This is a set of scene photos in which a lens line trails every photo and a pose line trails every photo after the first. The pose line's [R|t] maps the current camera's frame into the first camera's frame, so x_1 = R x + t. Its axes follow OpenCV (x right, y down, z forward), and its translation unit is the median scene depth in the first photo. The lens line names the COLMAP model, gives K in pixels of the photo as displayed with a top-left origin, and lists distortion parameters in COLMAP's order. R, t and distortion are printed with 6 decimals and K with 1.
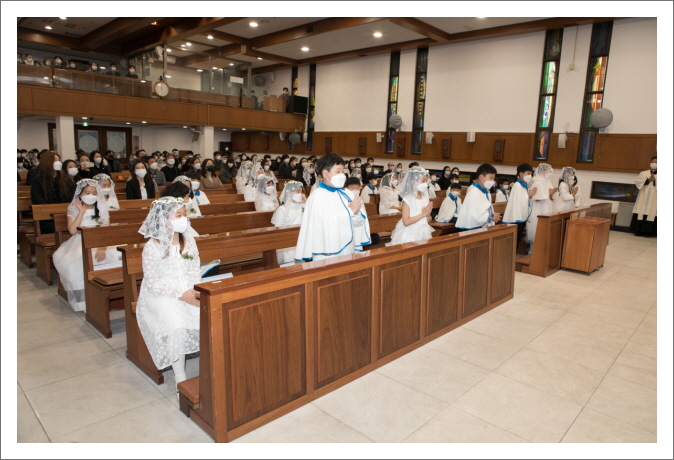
lens RADIAL K [[431.4, 0, 344.1], [0, 431.4, 222.9], [0, 0, 1]] dist [-0.045026, 0.006170]
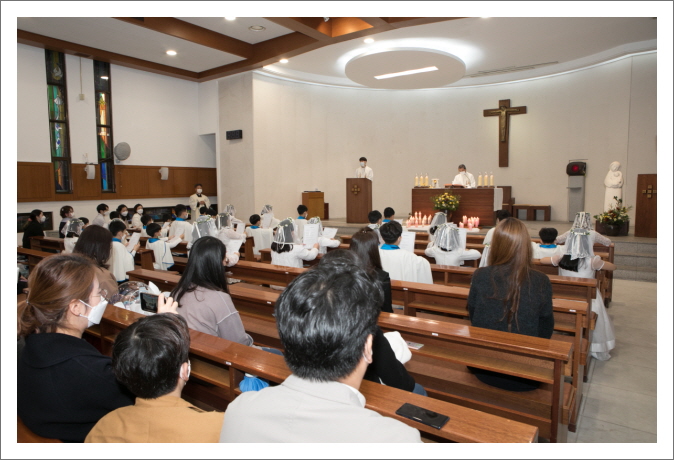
lens RADIAL K [[464.1, 0, 336.8], [0, 464.1, 228.4], [0, 0, 1]] dist [0.001145, 0.001313]
pose [[-0.118724, -0.123233, 0.985250, -3.434520], [0.173017, 0.974521, 0.142740, -0.669654], [-0.977737, 0.187411, -0.094378, 3.166195]]
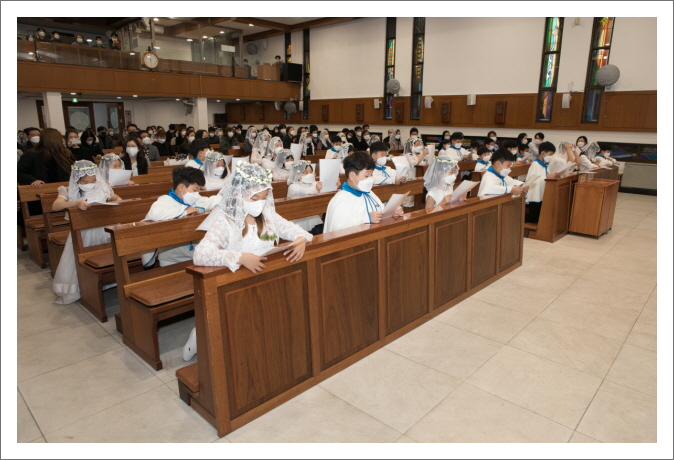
lens RADIAL K [[431.4, 0, 334.3], [0, 431.4, 227.6], [0, 0, 1]] dist [-0.045026, 0.006170]
pose [[0.999251, -0.030836, -0.023377, -0.002732], [0.032621, 0.996238, 0.080286, -0.000761], [0.020813, -0.080989, 0.996498, 0.028616]]
